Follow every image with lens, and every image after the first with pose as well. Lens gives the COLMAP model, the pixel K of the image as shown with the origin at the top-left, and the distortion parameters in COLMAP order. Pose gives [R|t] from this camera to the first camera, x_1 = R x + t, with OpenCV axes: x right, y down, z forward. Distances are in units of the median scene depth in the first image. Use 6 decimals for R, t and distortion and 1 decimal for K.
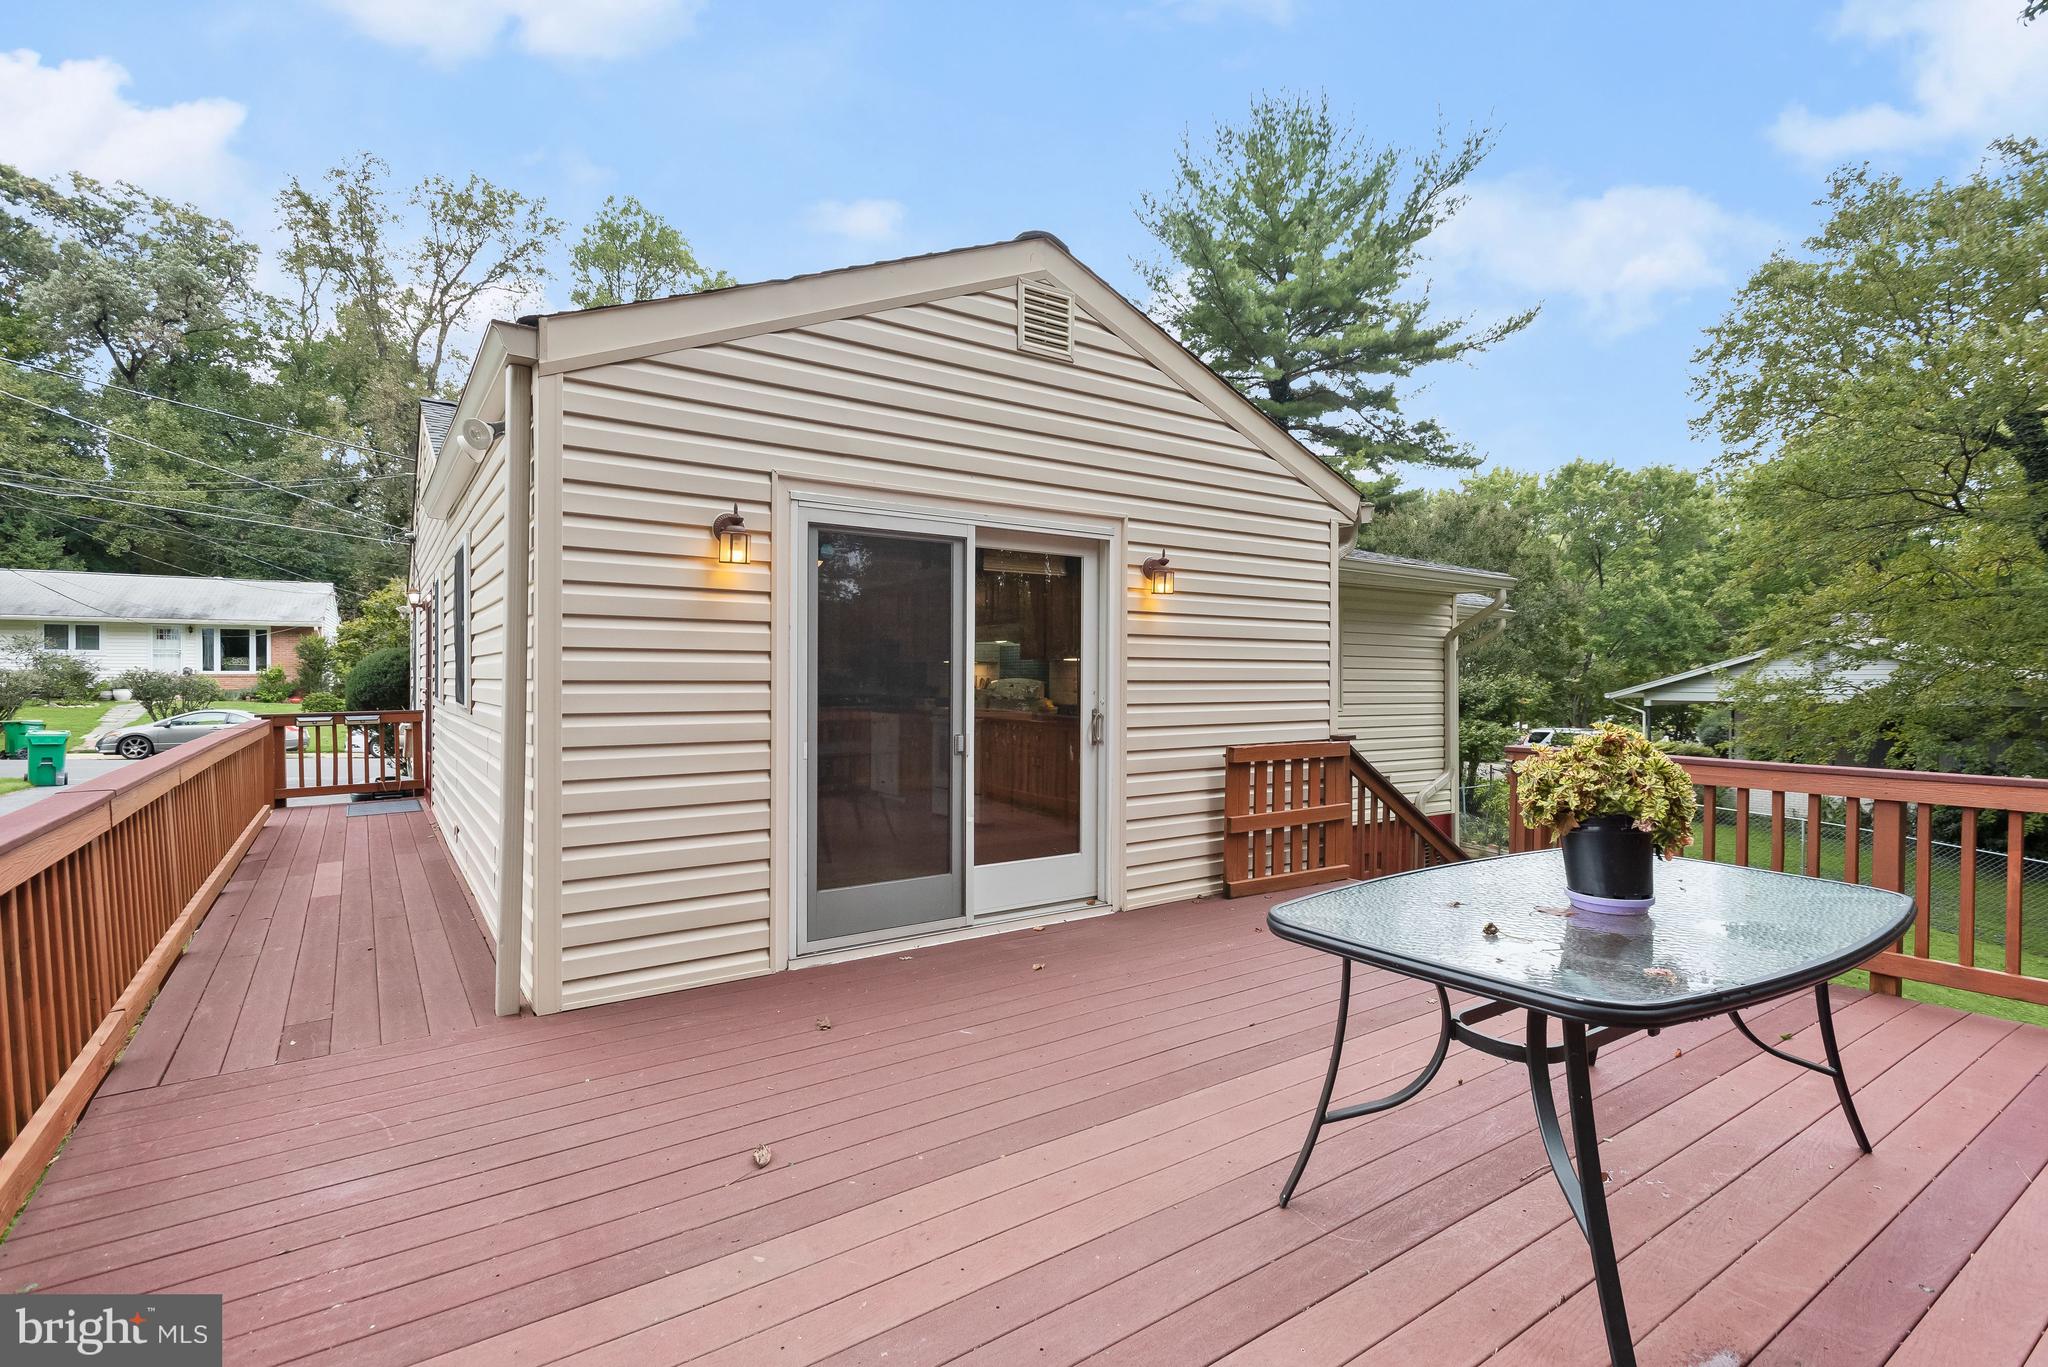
lens RADIAL K [[967.0, 0, 1021.2], [0, 967.0, 681.2], [0, 0, 1]] dist [0.017944, -0.004231]
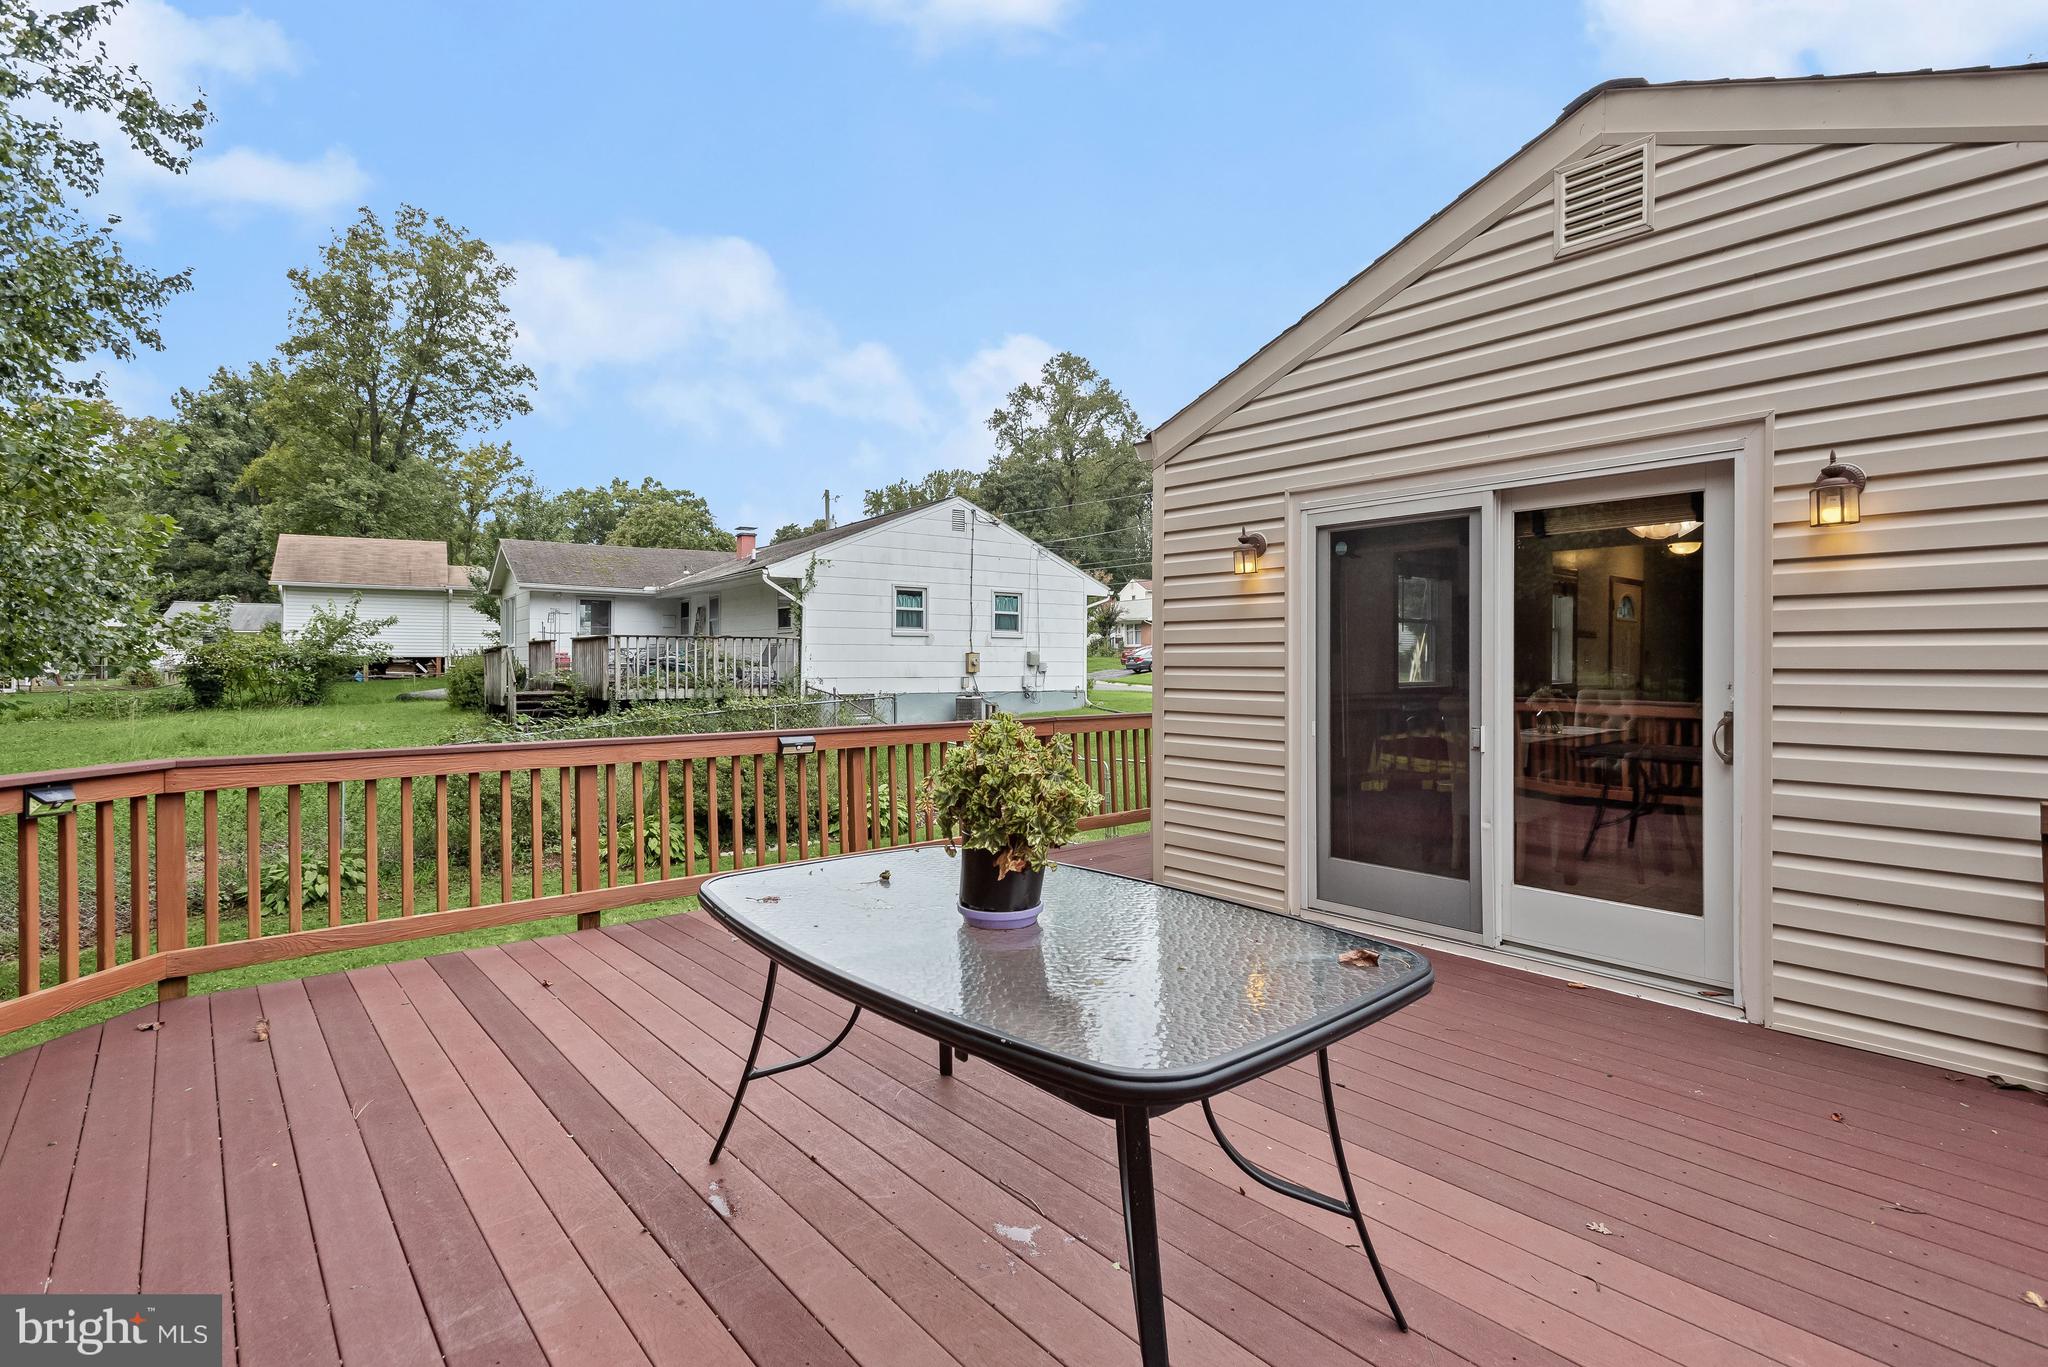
lens RADIAL K [[967.0, 0, 1026.5], [0, 967.0, 673.8], [0, 0, 1]] dist [0.017944, -0.004231]
pose [[0.102358, 0.005914, -0.994730, 0.776629], [-0.011561, 0.999922, 0.004756, 0.005465], [0.994680, 0.011013, 0.102419, 0.490191]]
